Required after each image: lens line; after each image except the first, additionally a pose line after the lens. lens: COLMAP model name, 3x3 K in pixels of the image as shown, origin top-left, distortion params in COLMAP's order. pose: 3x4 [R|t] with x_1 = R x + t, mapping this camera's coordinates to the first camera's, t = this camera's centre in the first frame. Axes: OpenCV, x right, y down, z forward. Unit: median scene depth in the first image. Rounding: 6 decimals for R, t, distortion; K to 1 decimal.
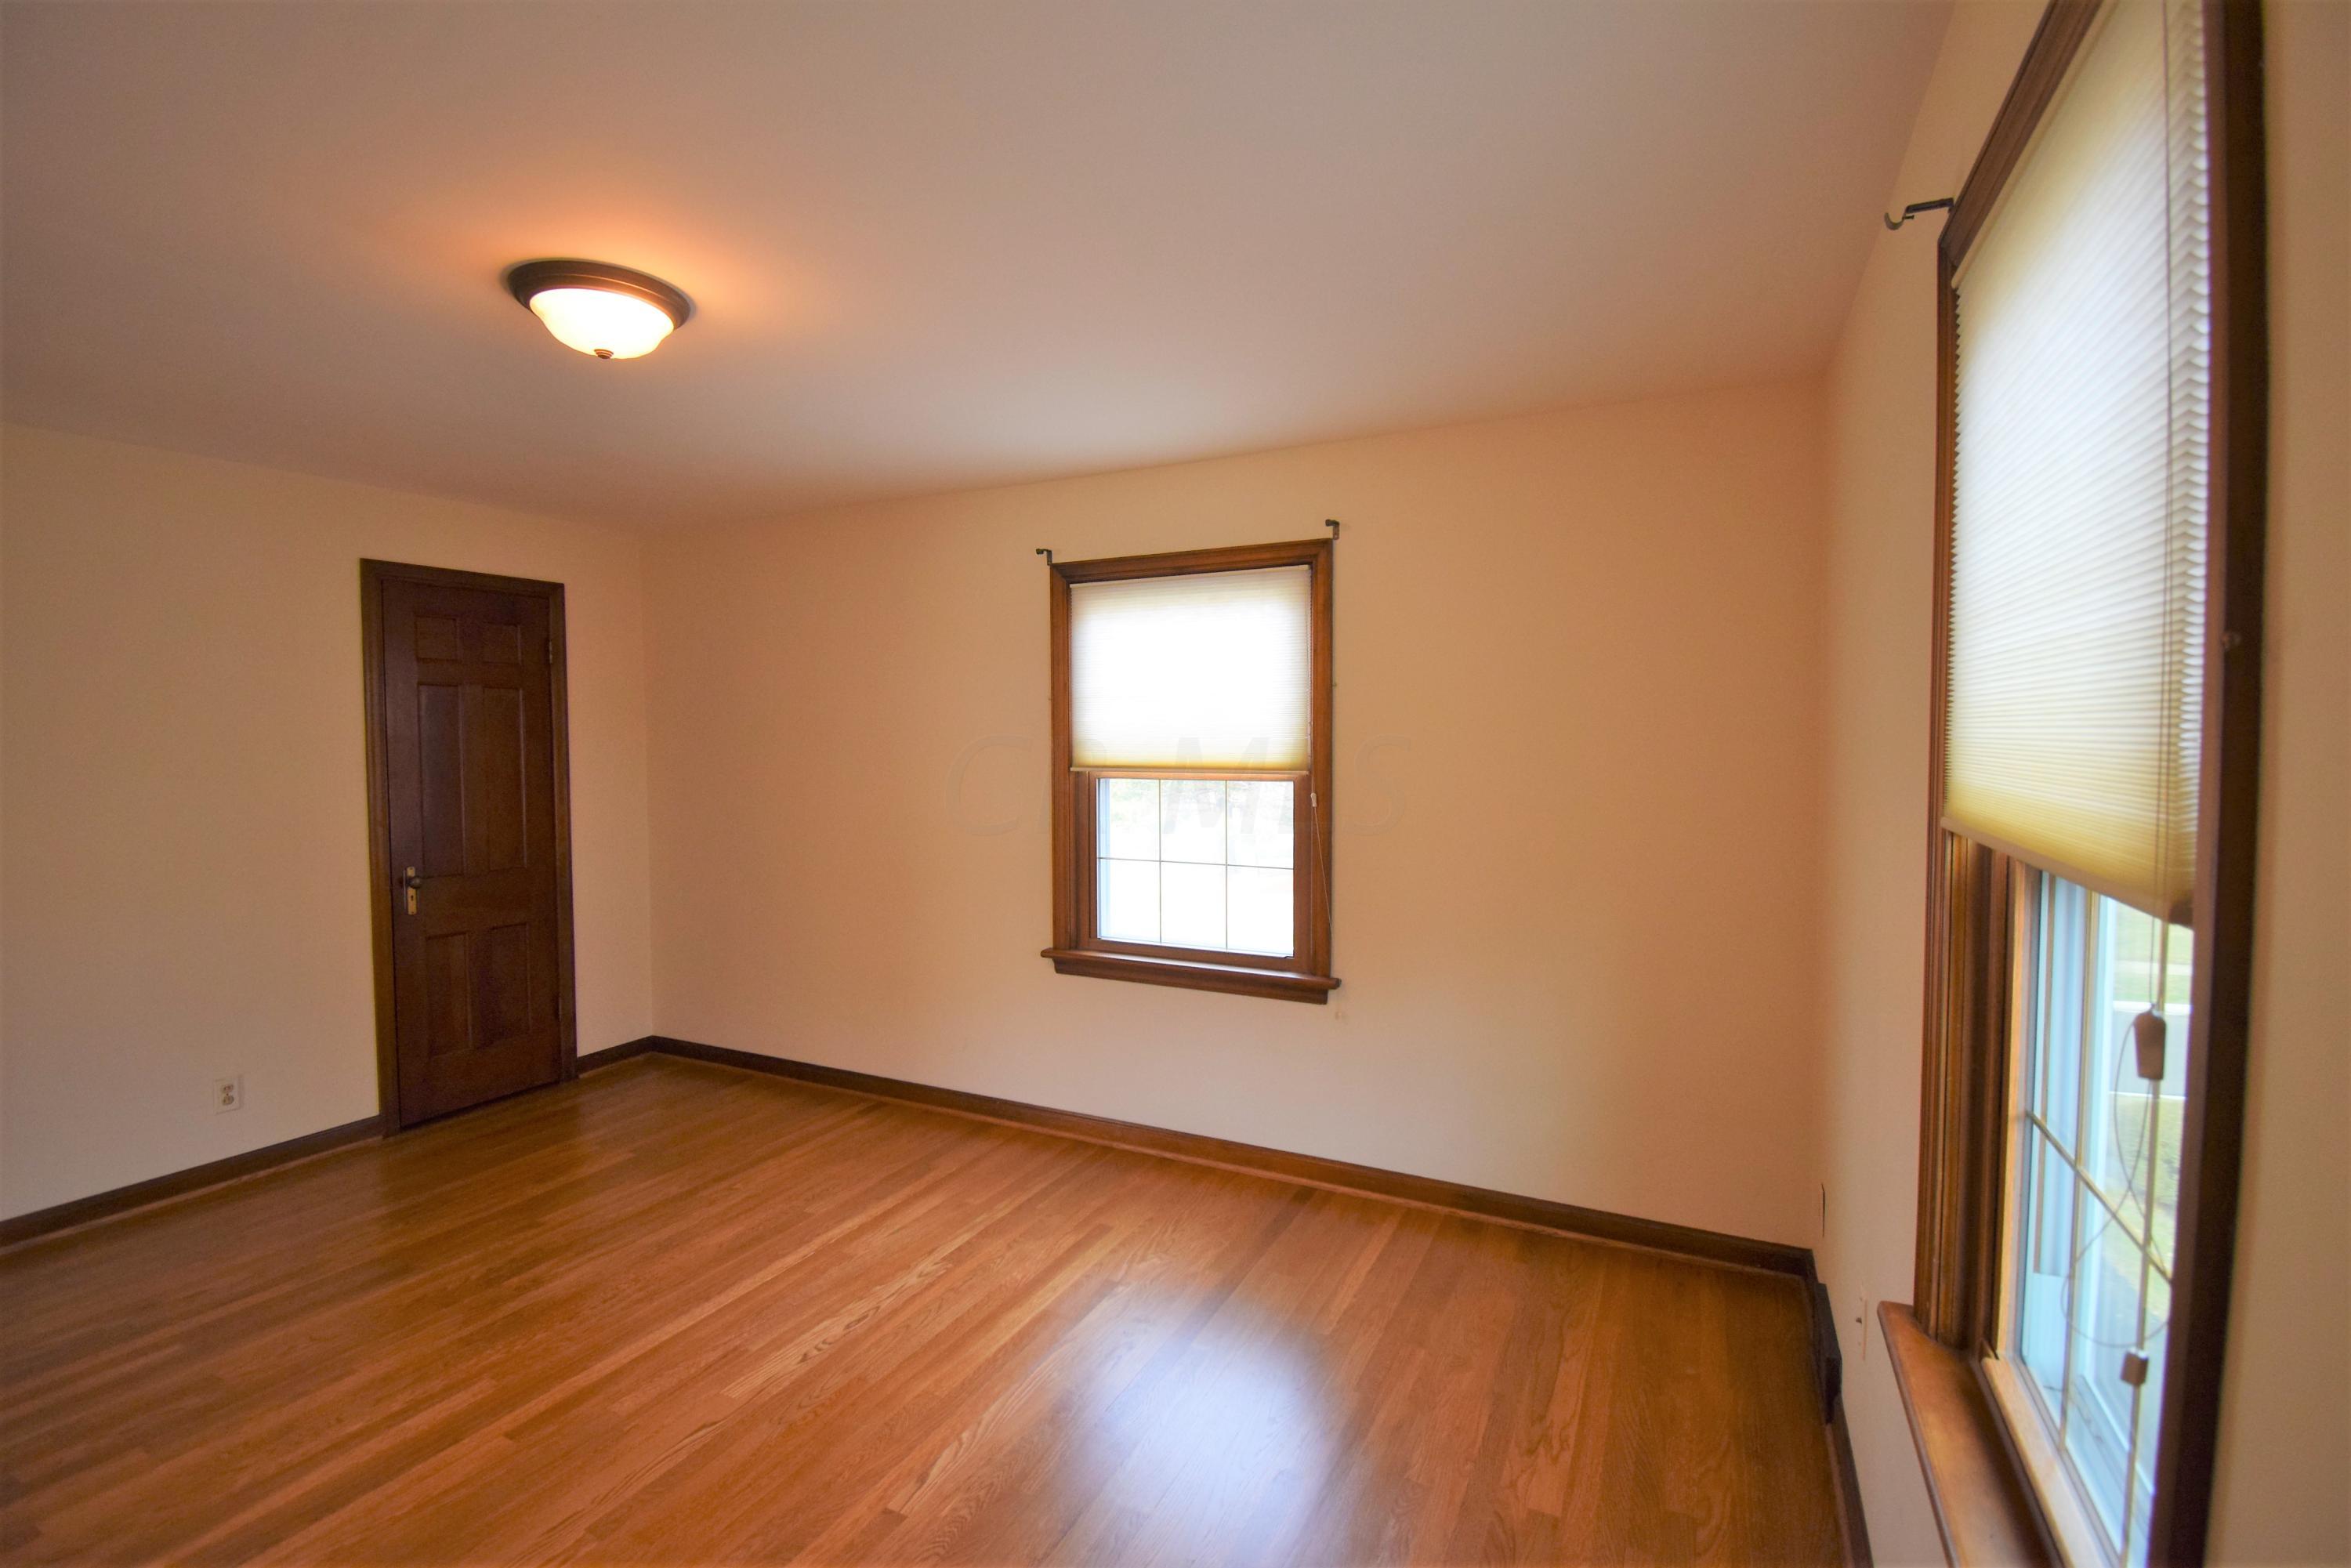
lens RADIAL K [[1038.2, 0, 1178.9], [0, 1038.2, 779.1], [0, 0, 1]] dist [0.022052, -0.028123]
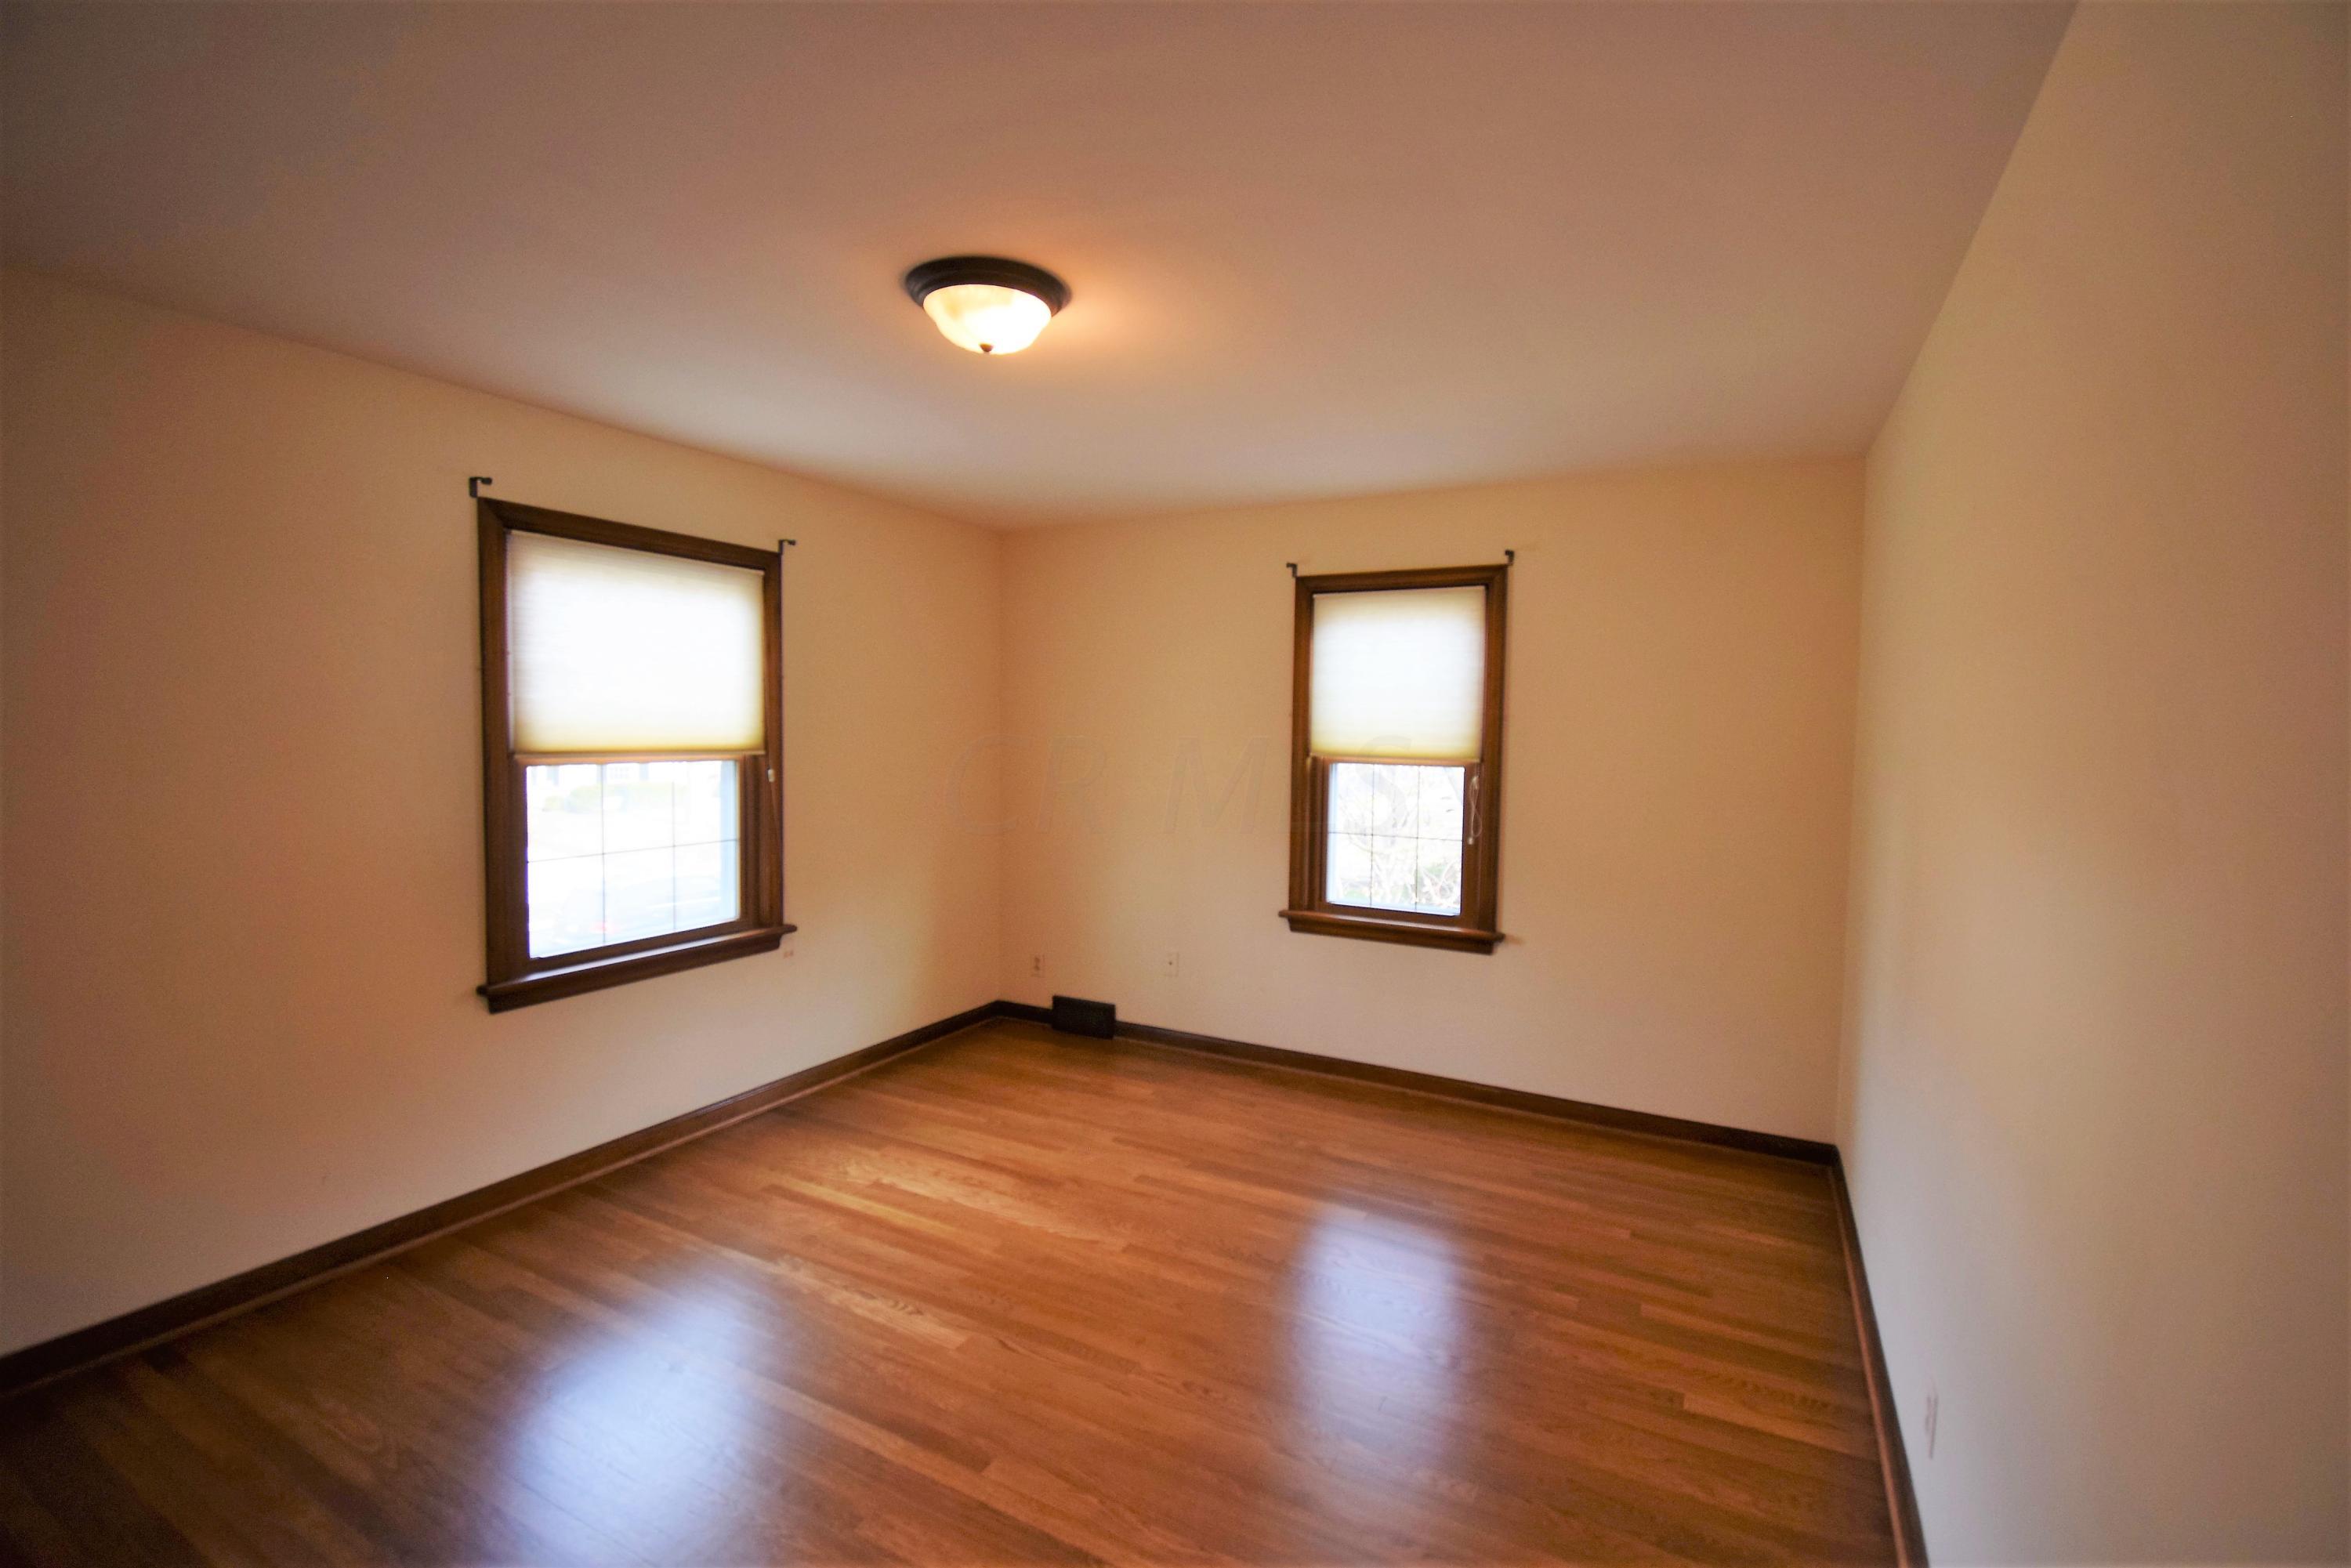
lens RADIAL K [[1038.2, 0, 1178.9], [0, 1038.2, 779.1], [0, 0, 1]] dist [0.022052, -0.028123]
pose [[0.034116, -0.050802, 0.998126, -1.024000], [0.028053, 0.998362, 0.049855, -0.020503], [-0.999024, 0.026299, 0.035485, 0.509486]]
